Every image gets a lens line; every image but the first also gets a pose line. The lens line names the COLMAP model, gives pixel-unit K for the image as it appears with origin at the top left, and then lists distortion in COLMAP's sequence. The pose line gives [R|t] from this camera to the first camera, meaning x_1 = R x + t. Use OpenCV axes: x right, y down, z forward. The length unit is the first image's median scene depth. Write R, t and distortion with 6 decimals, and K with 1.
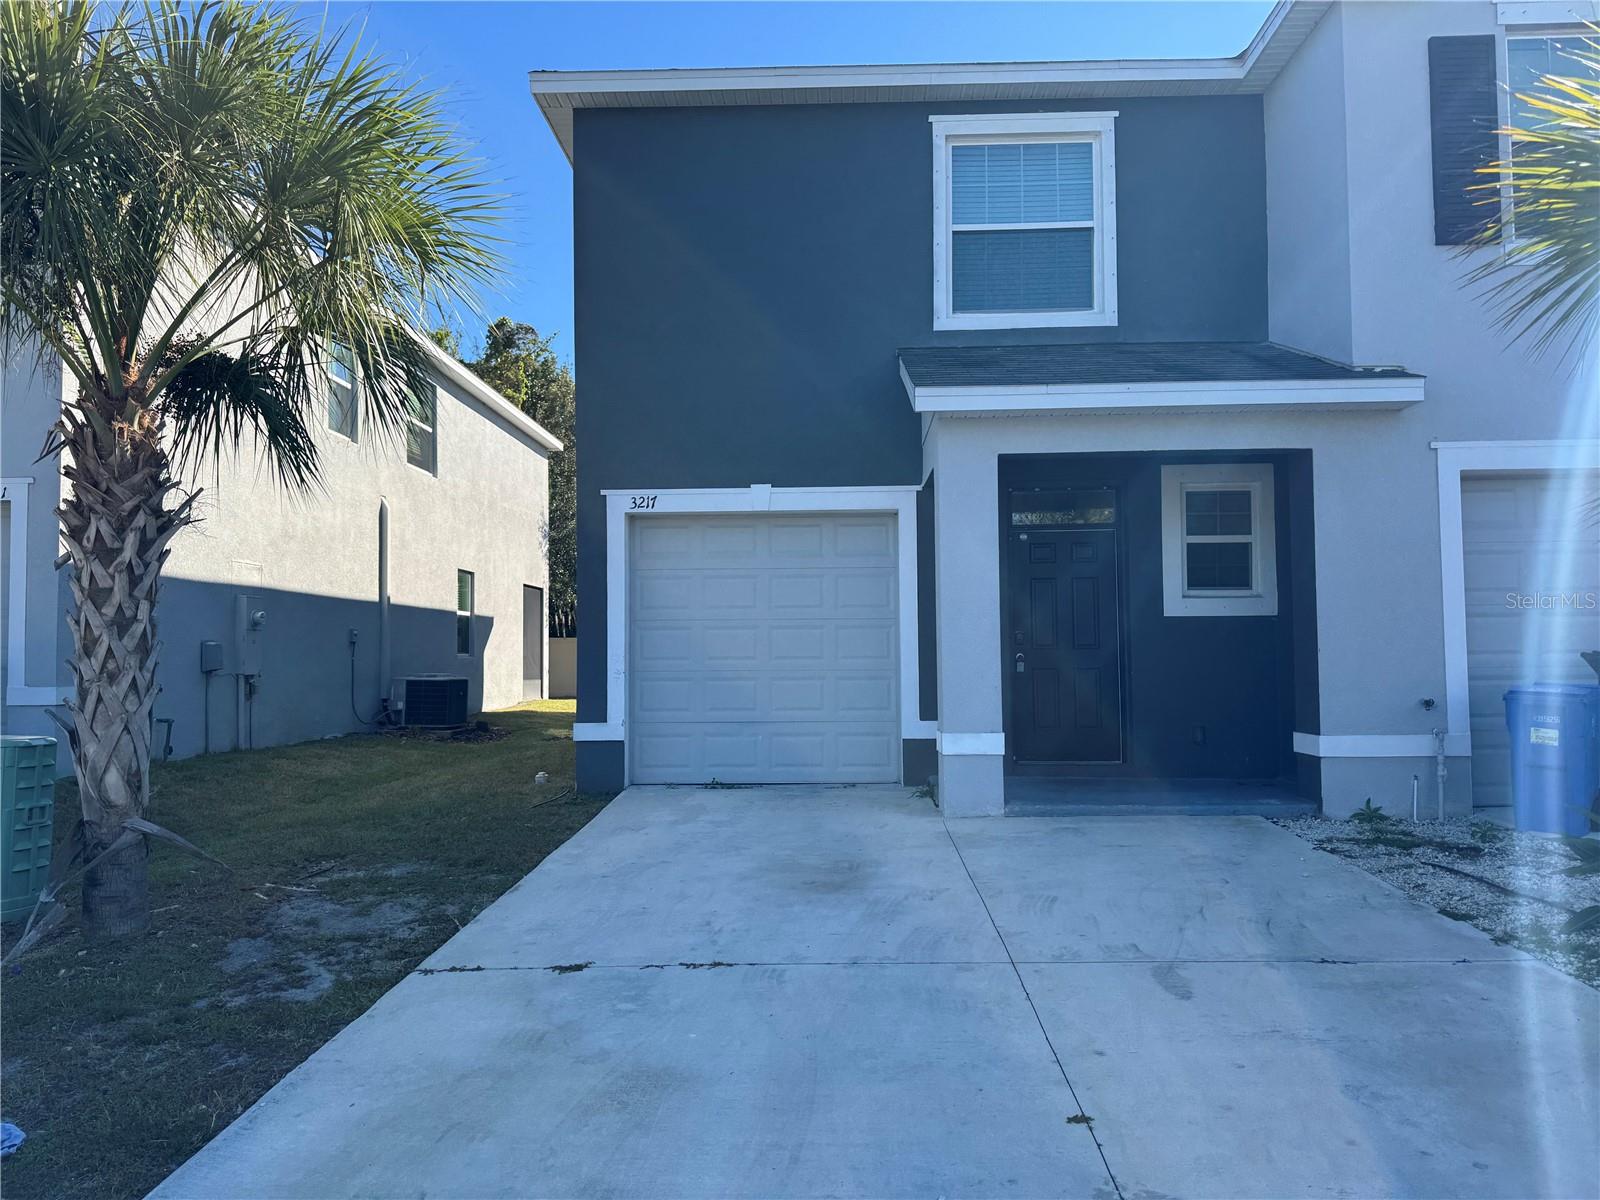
lens RADIAL K [[1113.0, 0, 800.0], [0, 1113.0, 600.0], [0, 0, 1]] dist [0.130090, -0.181104]
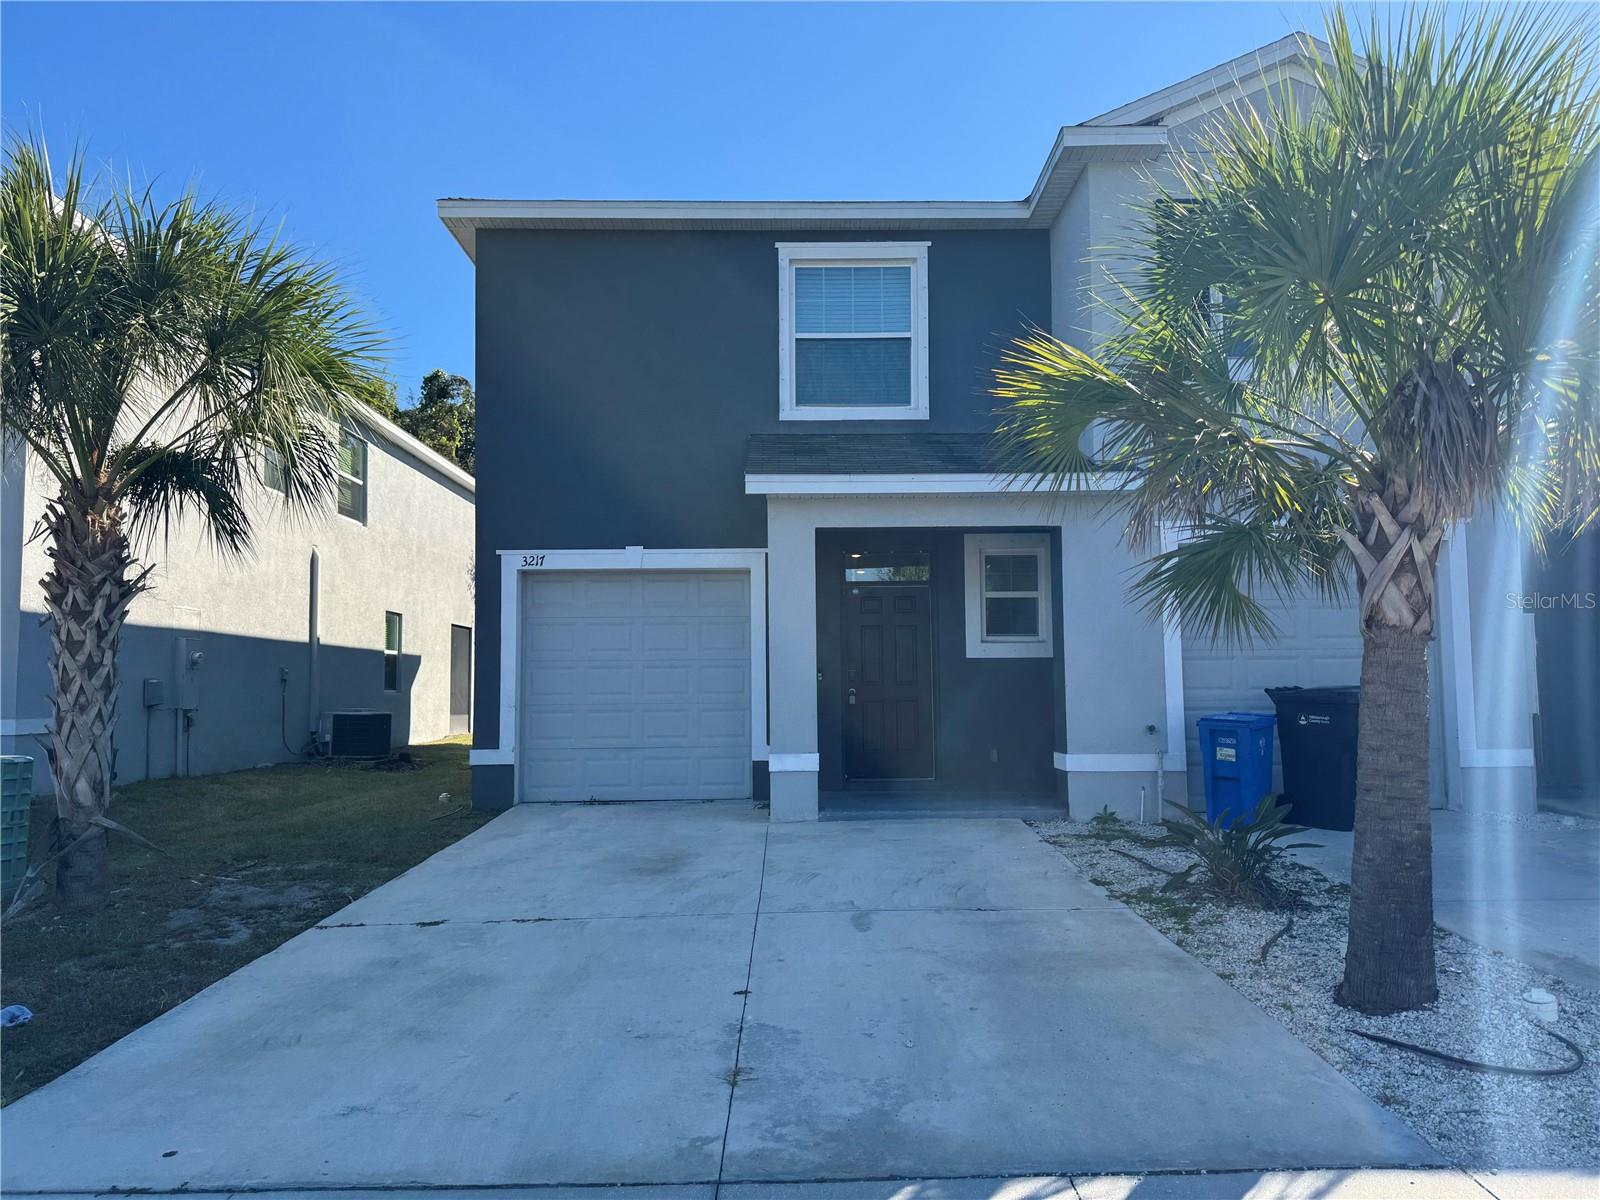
lens RADIAL K [[1269.6, 0, 869.3], [0, 1269.6, 601.0], [0, 0, 1]] dist [0.141358, -0.185382]
pose [[0.999438, 0.002726, 0.033424, 0.179186], [-0.002024, 0.999777, -0.021015, -0.018692], [-0.033474, 0.020935, 0.999220, -0.380953]]
